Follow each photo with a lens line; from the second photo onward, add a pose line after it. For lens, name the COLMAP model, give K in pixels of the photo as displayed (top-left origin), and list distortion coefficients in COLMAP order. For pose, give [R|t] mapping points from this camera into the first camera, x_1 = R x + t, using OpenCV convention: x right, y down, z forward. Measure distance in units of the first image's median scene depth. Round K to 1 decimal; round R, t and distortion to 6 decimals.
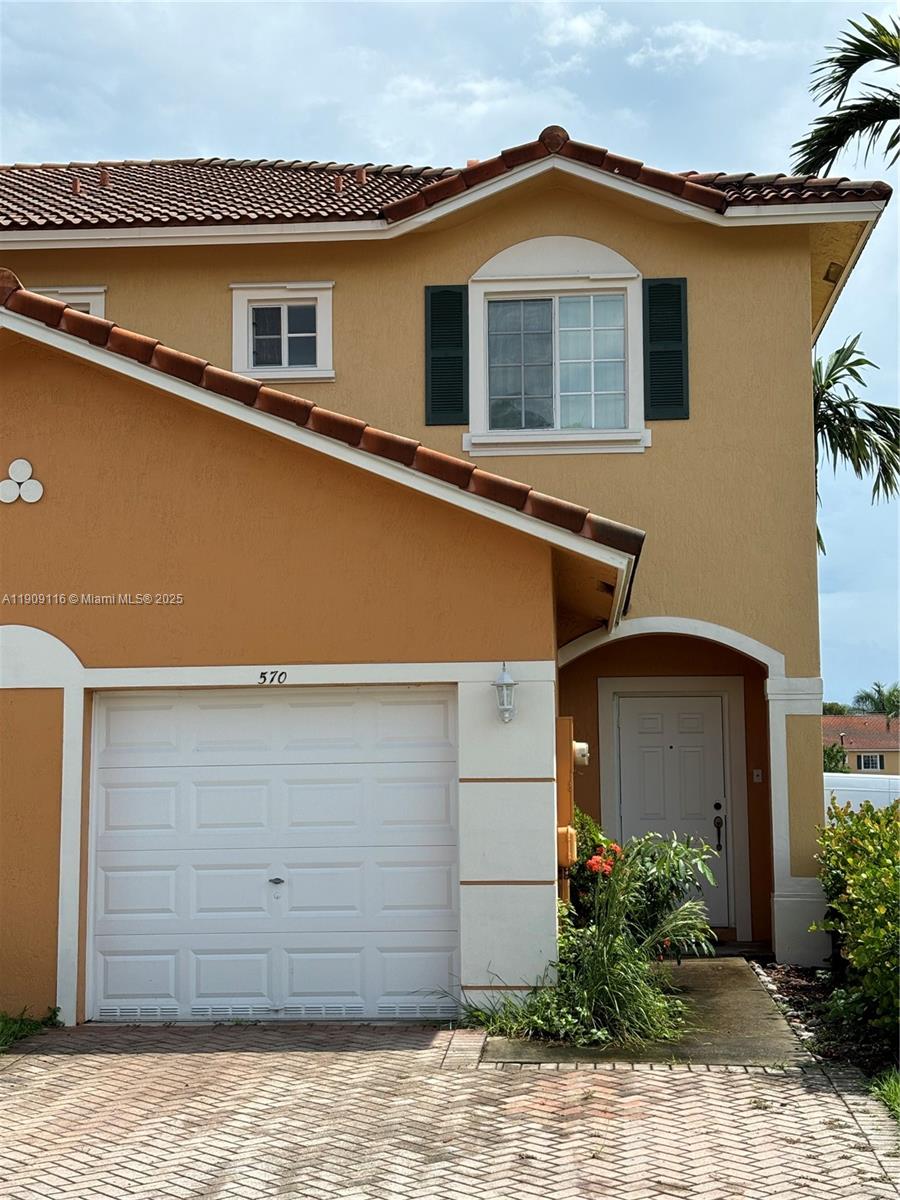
lens RADIAL K [[1880.1, 0, 450.0], [0, 1880.1, 600.0], [0, 0, 1]] dist [0.296977, -1.480792]
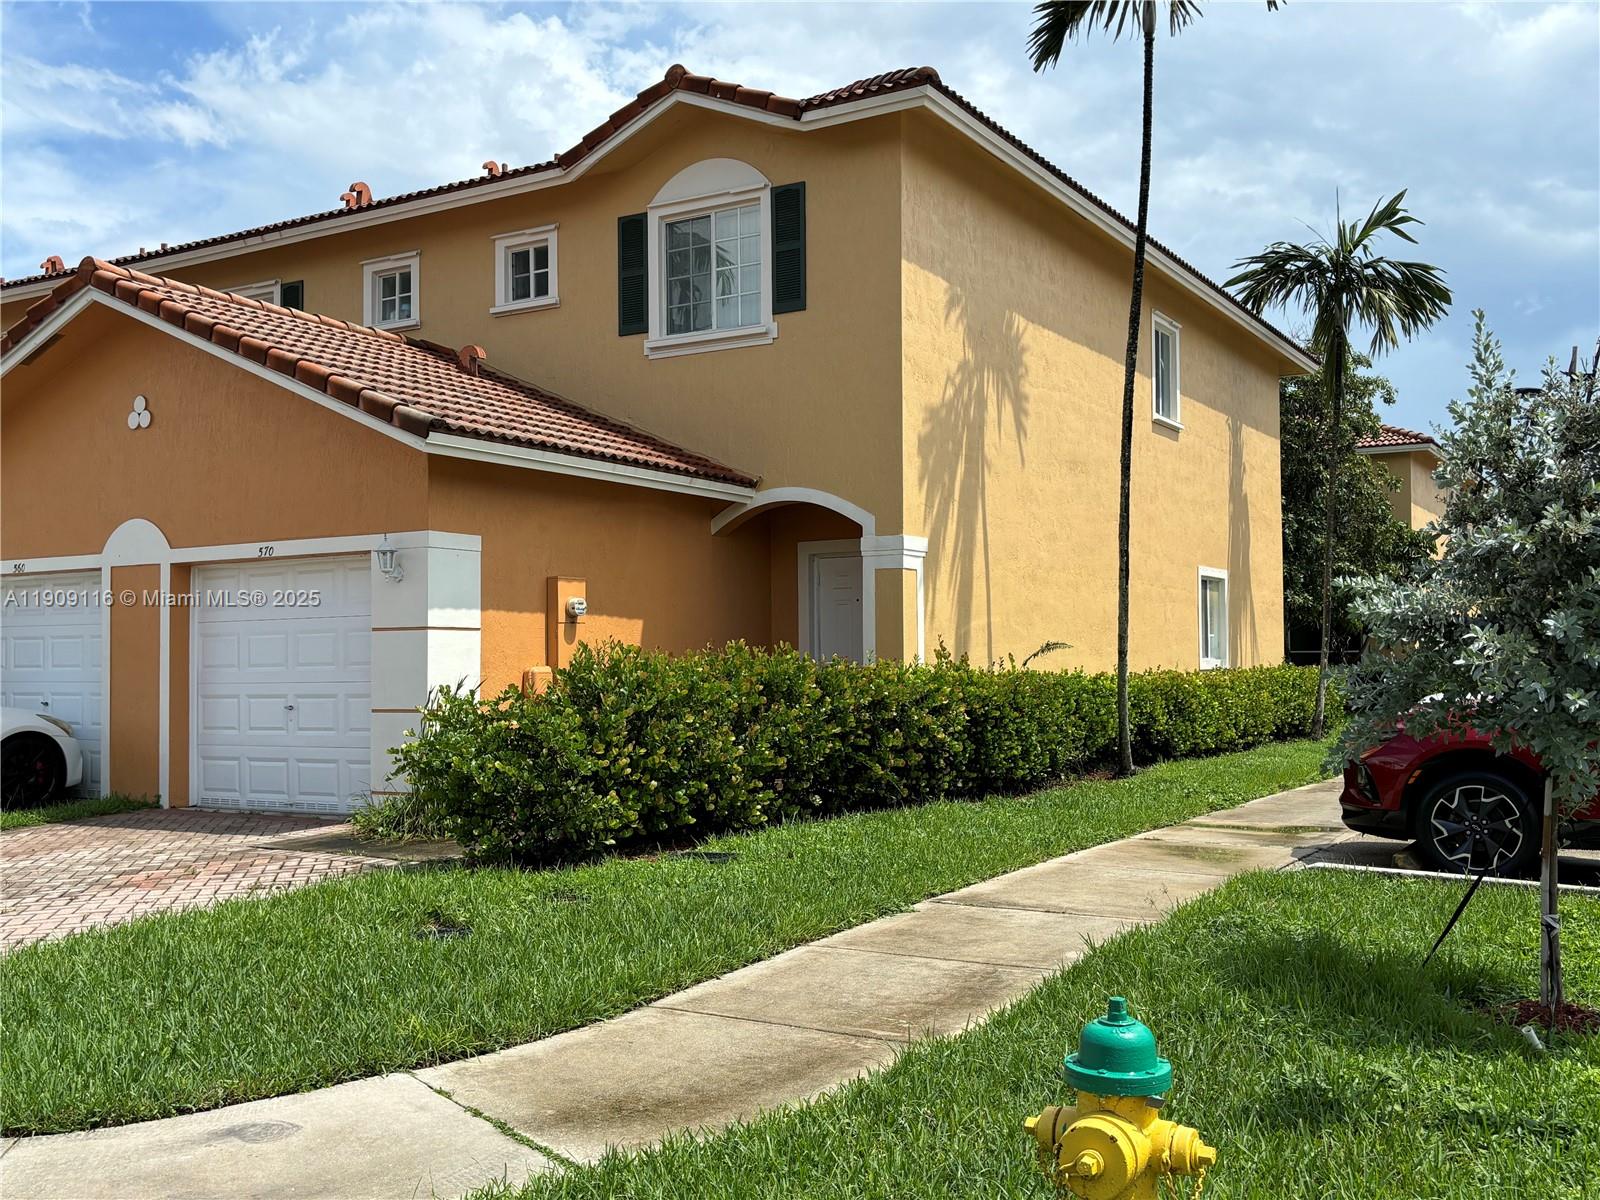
lens RADIAL K [[1535.1, 0, 801.6], [0, 1535.1, 626.4], [0, 0, 1]] dist [0.129044, -0.314364]
pose [[0.893068, -0.010589, -0.449797, 0.535800], [0.050638, 0.995737, 0.077100, 0.021584], [0.447063, -0.091632, 0.889797, 0.162940]]
